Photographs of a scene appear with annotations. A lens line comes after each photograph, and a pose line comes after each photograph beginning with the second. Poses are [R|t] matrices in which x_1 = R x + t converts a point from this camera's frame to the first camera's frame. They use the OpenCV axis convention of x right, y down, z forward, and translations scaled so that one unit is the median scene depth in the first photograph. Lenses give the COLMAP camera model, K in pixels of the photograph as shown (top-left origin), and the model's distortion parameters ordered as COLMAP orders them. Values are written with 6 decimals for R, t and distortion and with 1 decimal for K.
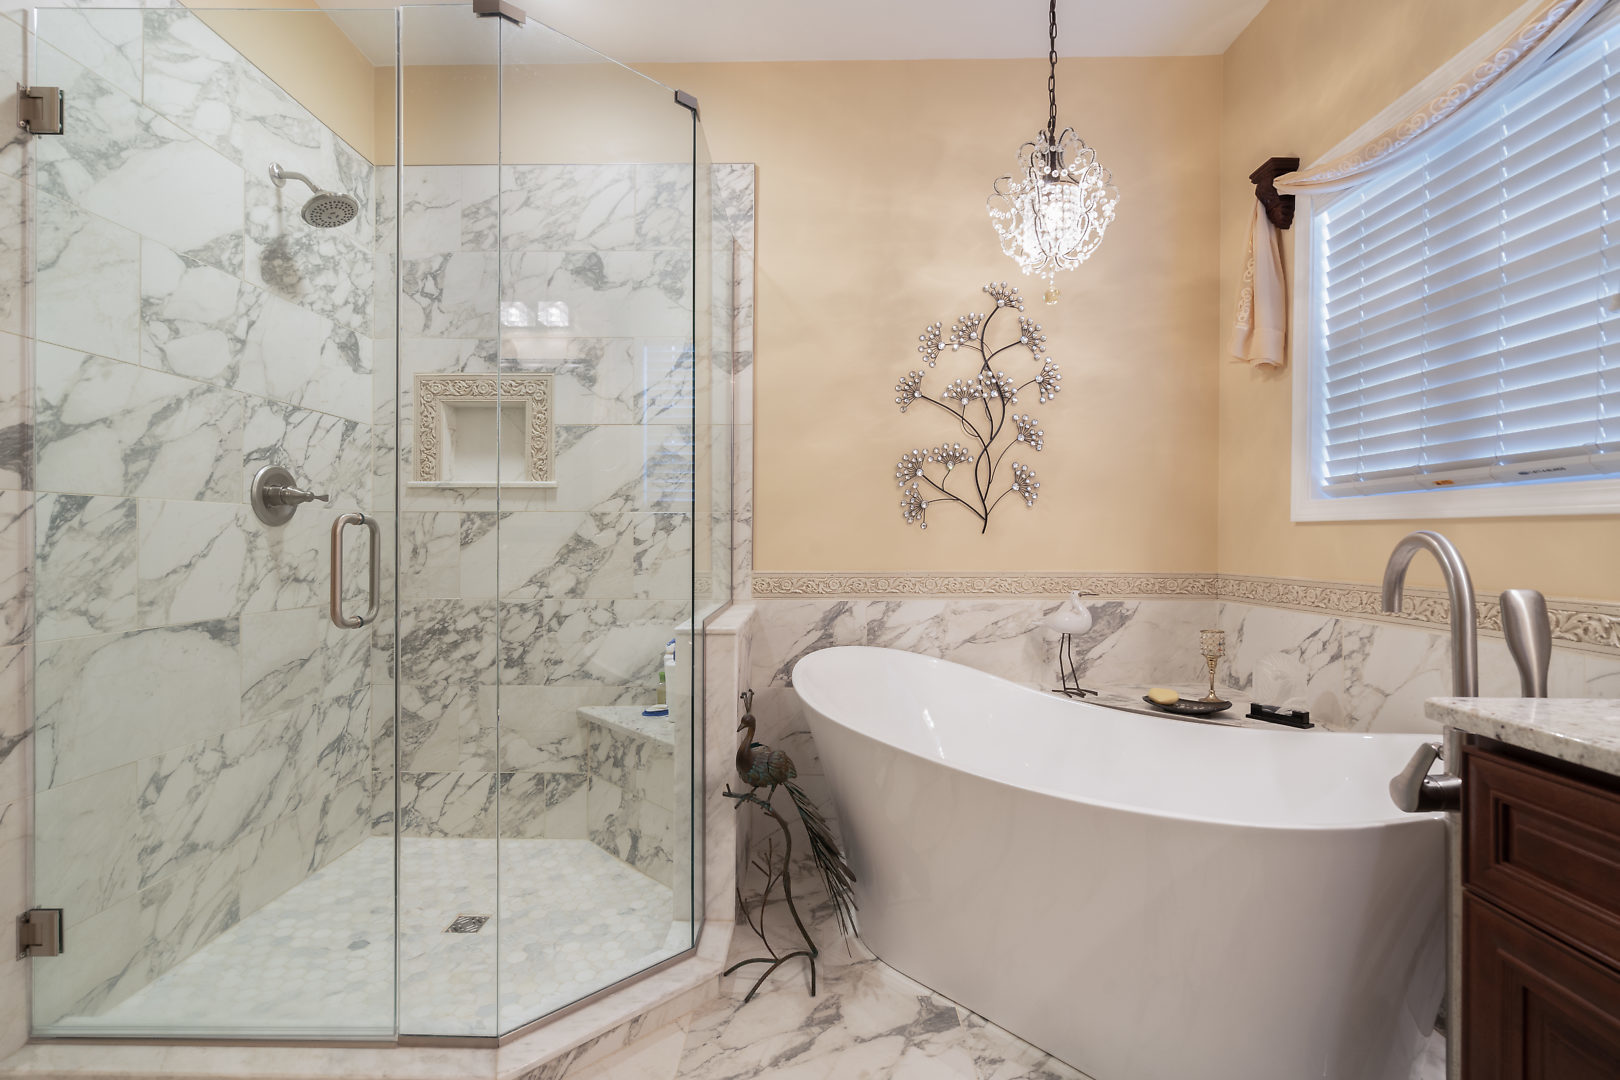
lens RADIAL K [[742.0, 0, 807.8], [0, 742.0, 540.4], [0, 0, 1]] dist [0.002176, 0.000188]
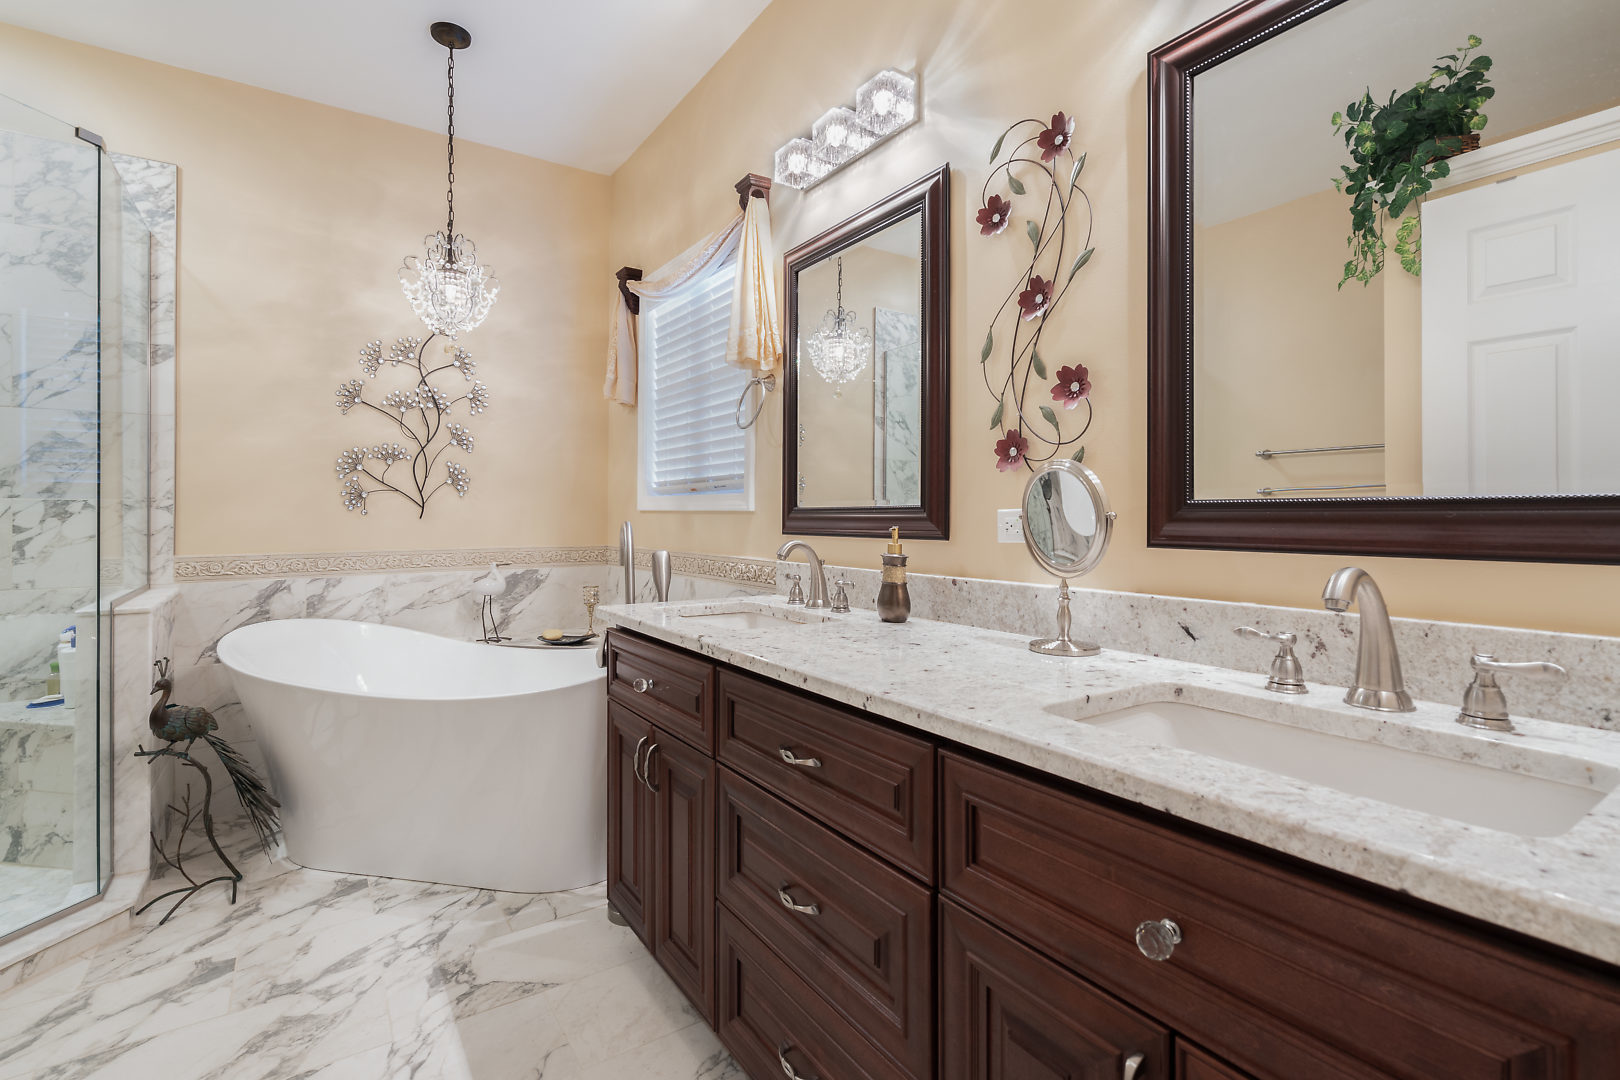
lens RADIAL K [[742.0, 0, 795.4], [0, 742.0, 512.4], [0, 0, 1]] dist [0.002176, 0.000188]
pose [[0.823156, -0.002053, 0.567812, 0.053242], [0.004605, 0.999985, -0.003061, -0.013725], [-0.567797, 0.005134, 0.823152, -0.375608]]
